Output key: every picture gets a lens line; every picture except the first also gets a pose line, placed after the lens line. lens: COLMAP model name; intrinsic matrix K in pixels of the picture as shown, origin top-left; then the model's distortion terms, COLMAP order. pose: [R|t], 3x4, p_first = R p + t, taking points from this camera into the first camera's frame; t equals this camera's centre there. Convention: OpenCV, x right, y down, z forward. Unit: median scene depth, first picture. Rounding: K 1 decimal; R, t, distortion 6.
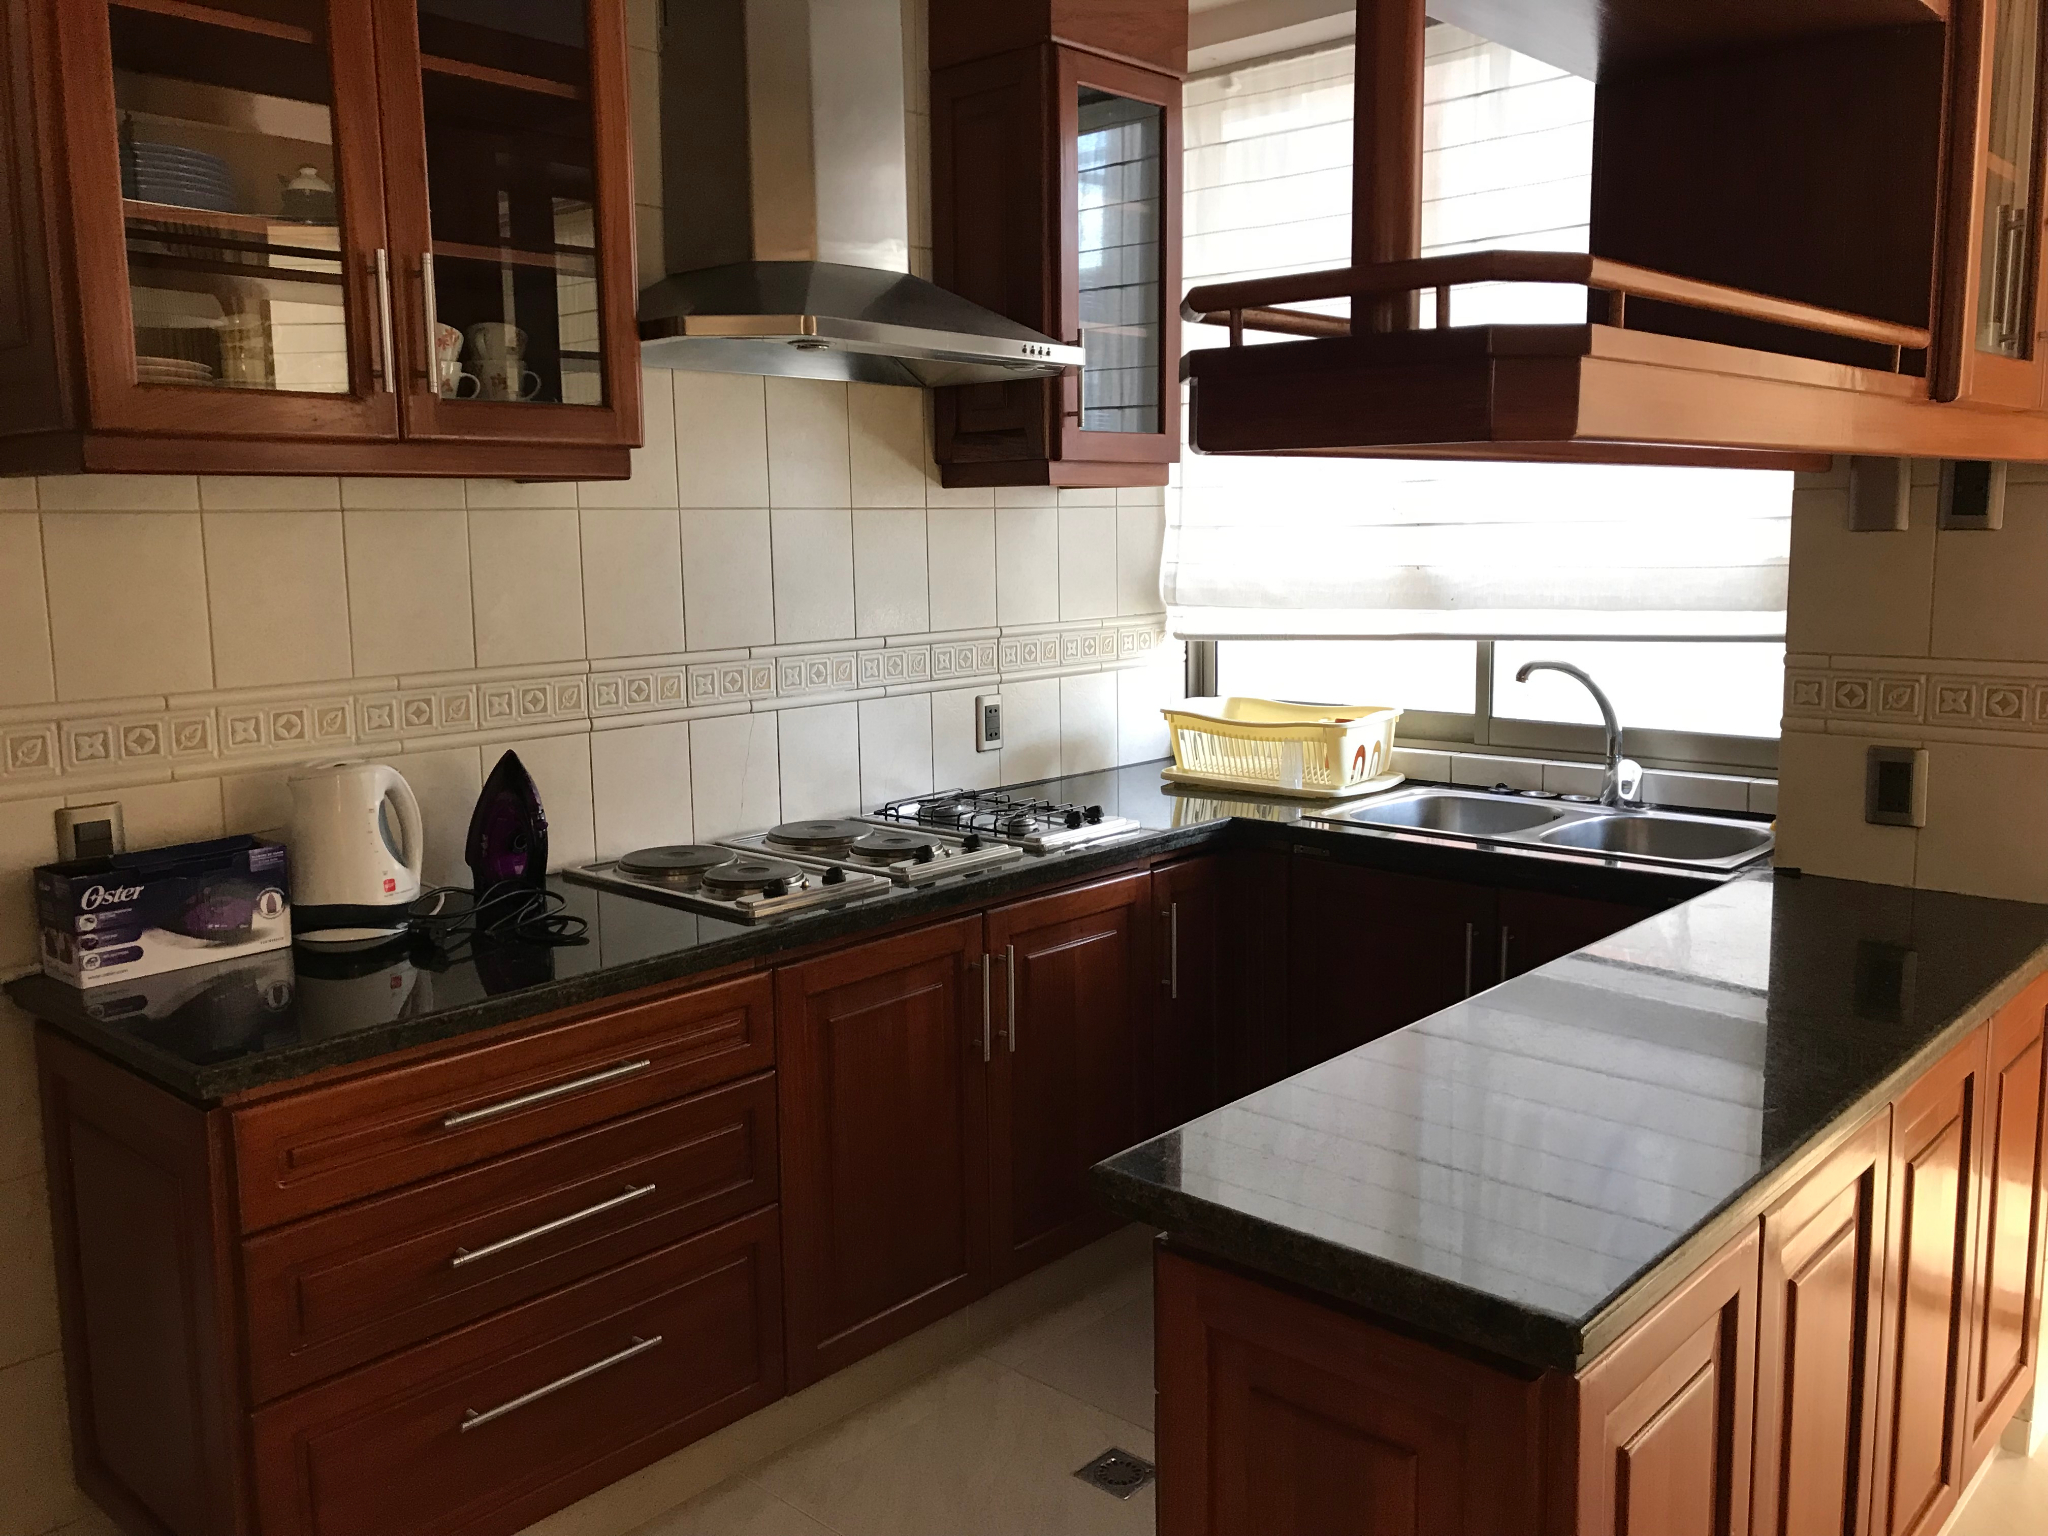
lens RADIAL K [[1686.5, 0, 1030.8], [0, 1686.5, 763.0], [0, 0, 1]] dist [0.053144, -0.042807]
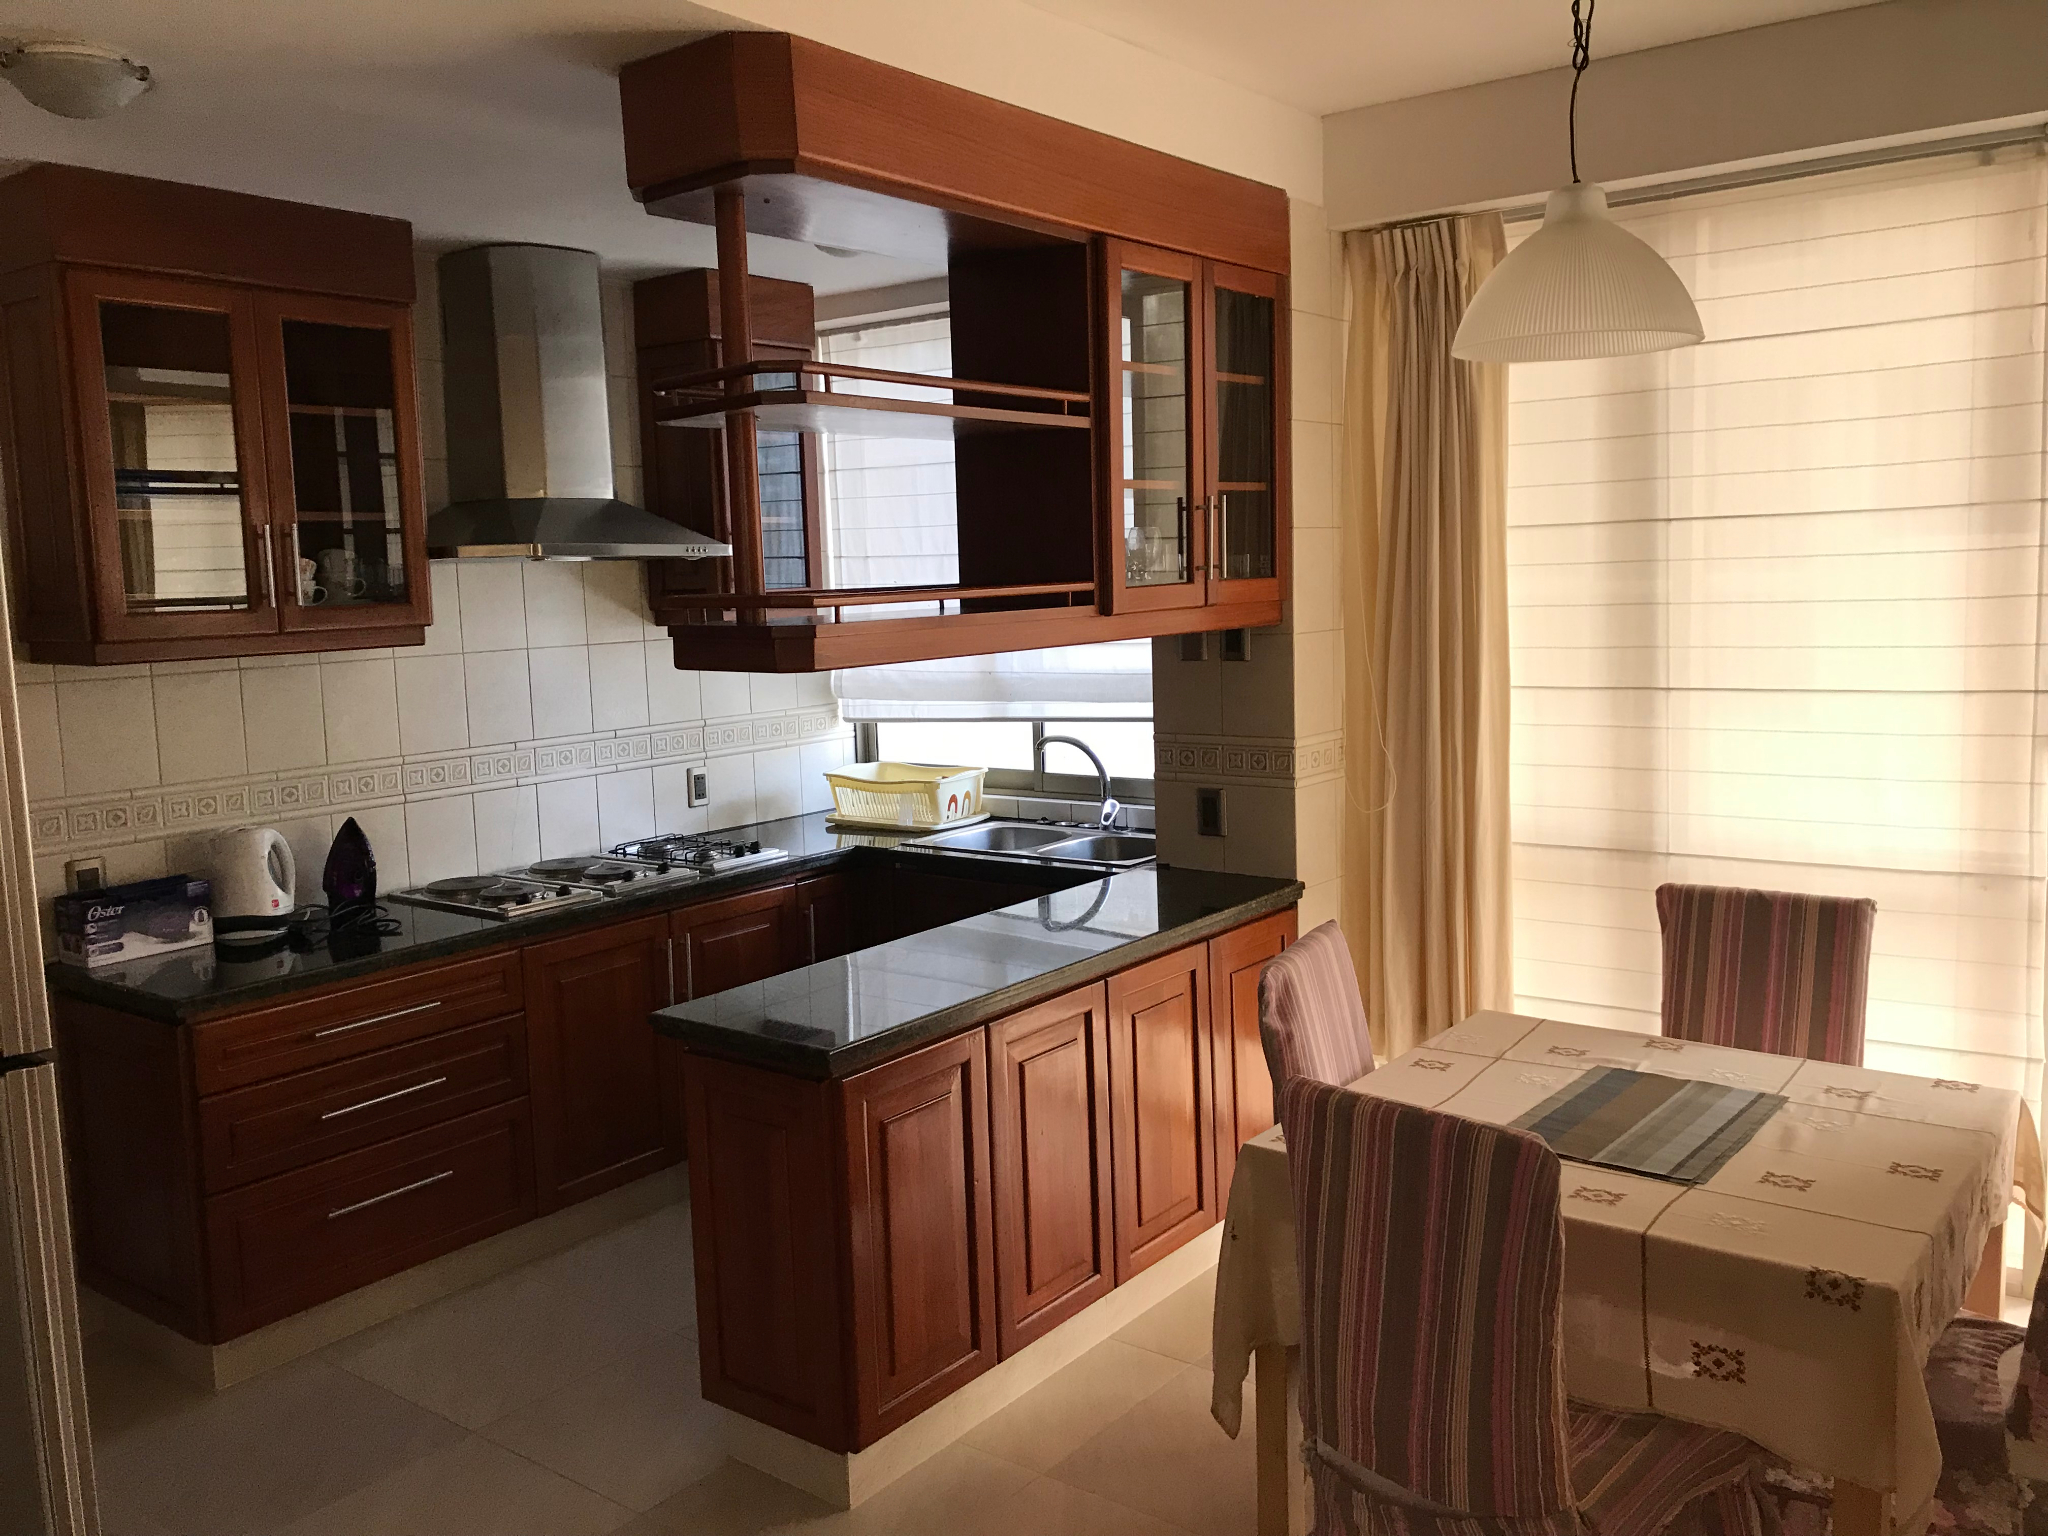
lens RADIAL K [[1686.5, 0, 1029.5], [0, 1686.5, 755.1], [0, 0, 1]] dist [0.053144, -0.042807]
pose [[0.996074, -0.028824, 0.083704, 0.184821], [0.031579, 0.998996, -0.031775, 0.004854], [-0.082704, 0.034294, 0.995984, -0.607262]]
